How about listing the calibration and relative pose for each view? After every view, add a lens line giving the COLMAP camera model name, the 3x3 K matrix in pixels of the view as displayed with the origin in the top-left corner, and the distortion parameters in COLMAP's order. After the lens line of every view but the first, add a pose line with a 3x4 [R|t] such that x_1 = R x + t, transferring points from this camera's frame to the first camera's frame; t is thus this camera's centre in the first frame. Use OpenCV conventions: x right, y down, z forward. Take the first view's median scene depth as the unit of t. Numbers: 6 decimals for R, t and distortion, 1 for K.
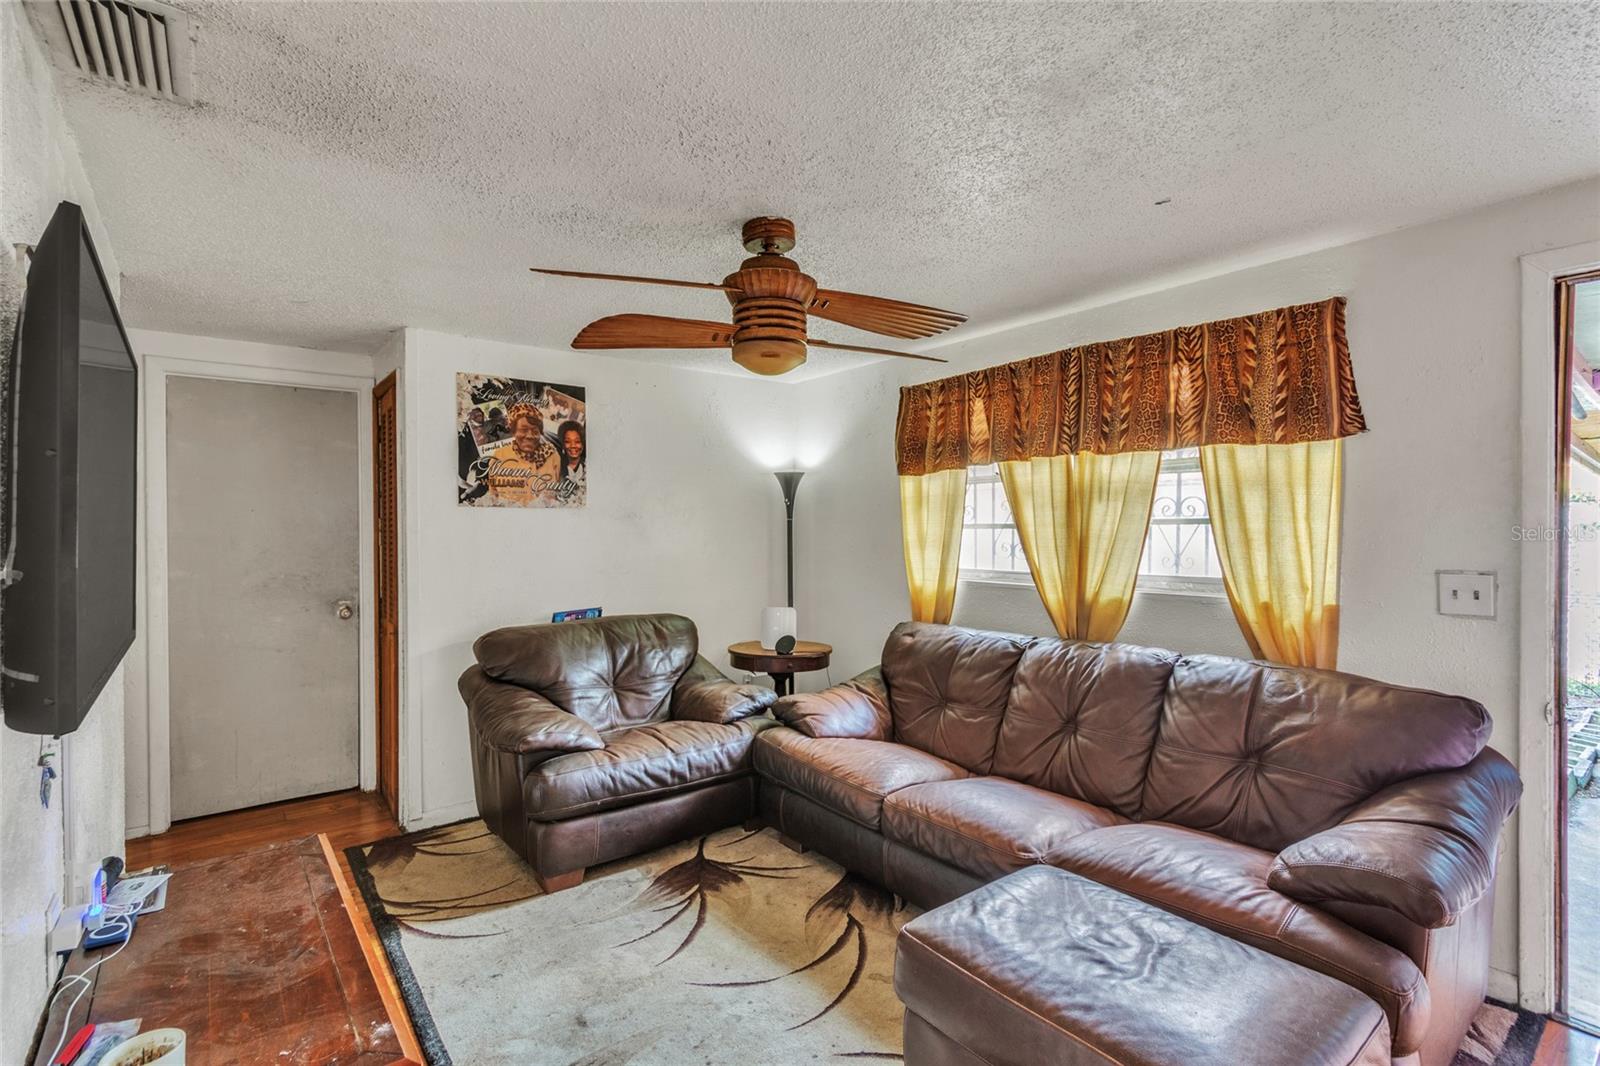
lens RADIAL K [[751.9, 0, 789.8], [0, 751.9, 535.2], [0, 0, 1]] dist [0.007993, -0.000723]
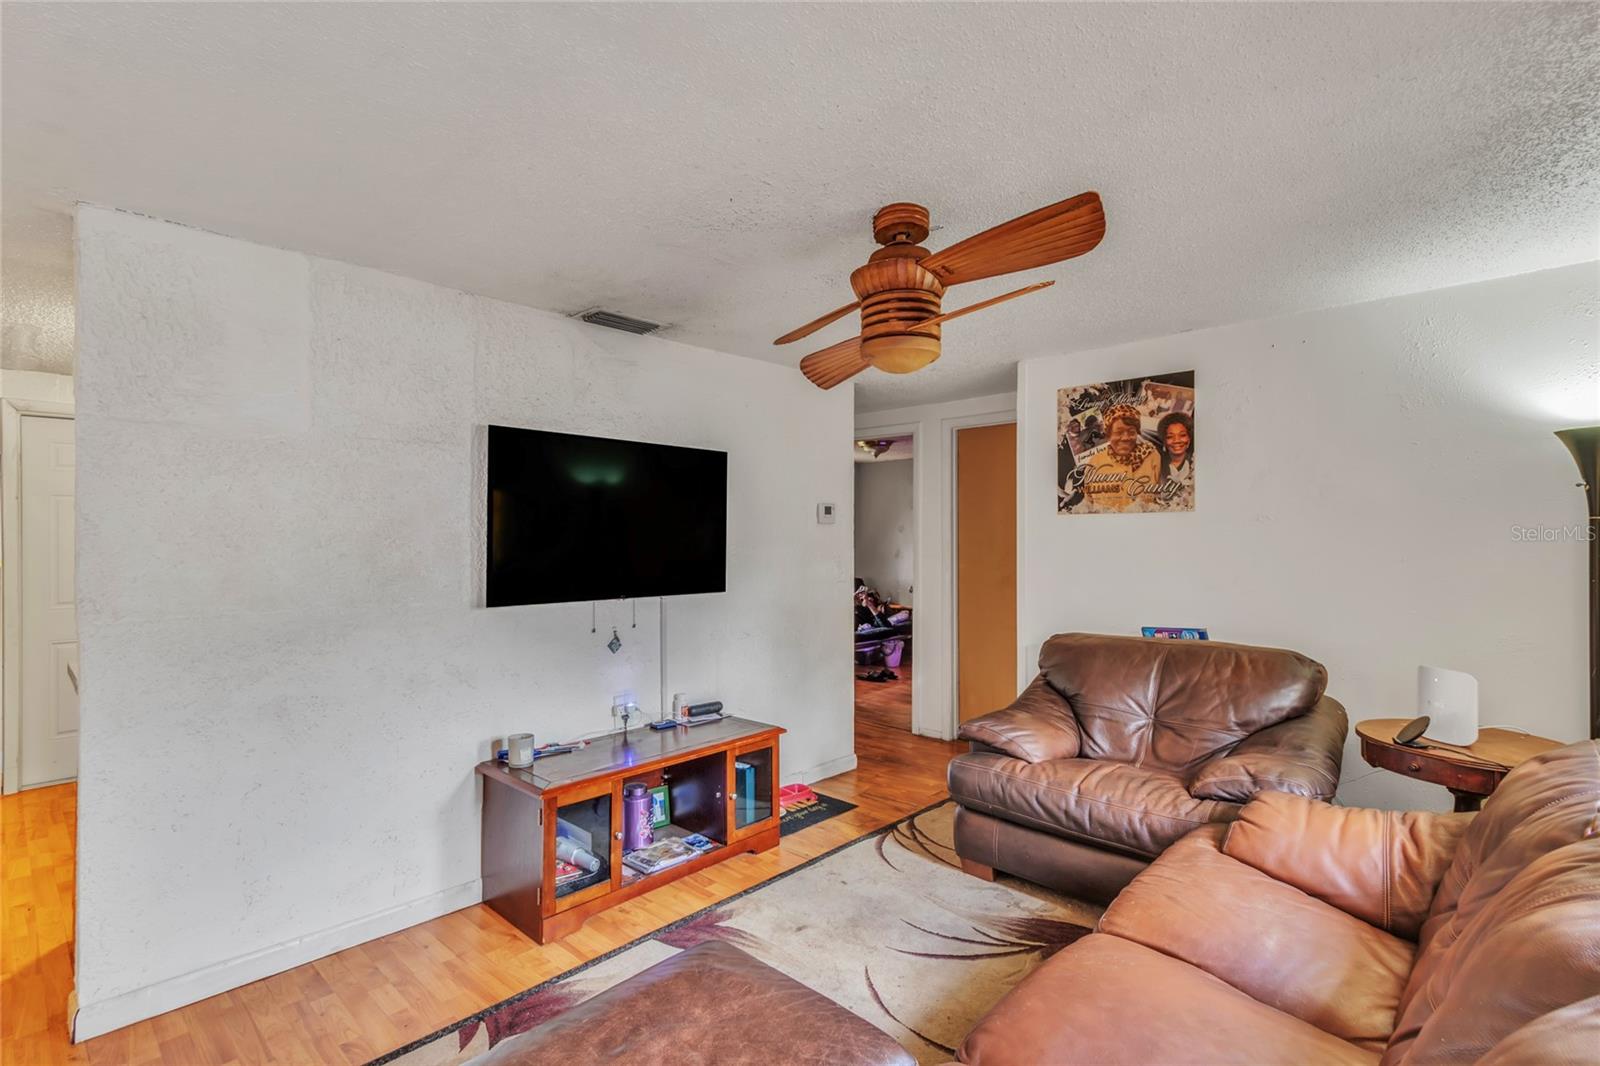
lens RADIAL K [[751.9, 0, 789.8], [0, 751.9, 535.2], [0, 0, 1]] dist [0.007993, -0.000723]
pose [[0.144785, 0.002755, -0.989459, 0.555254], [-0.004945, 0.999986, 0.002060, -0.008740], [0.989451, 0.004595, 0.144796, 0.457836]]
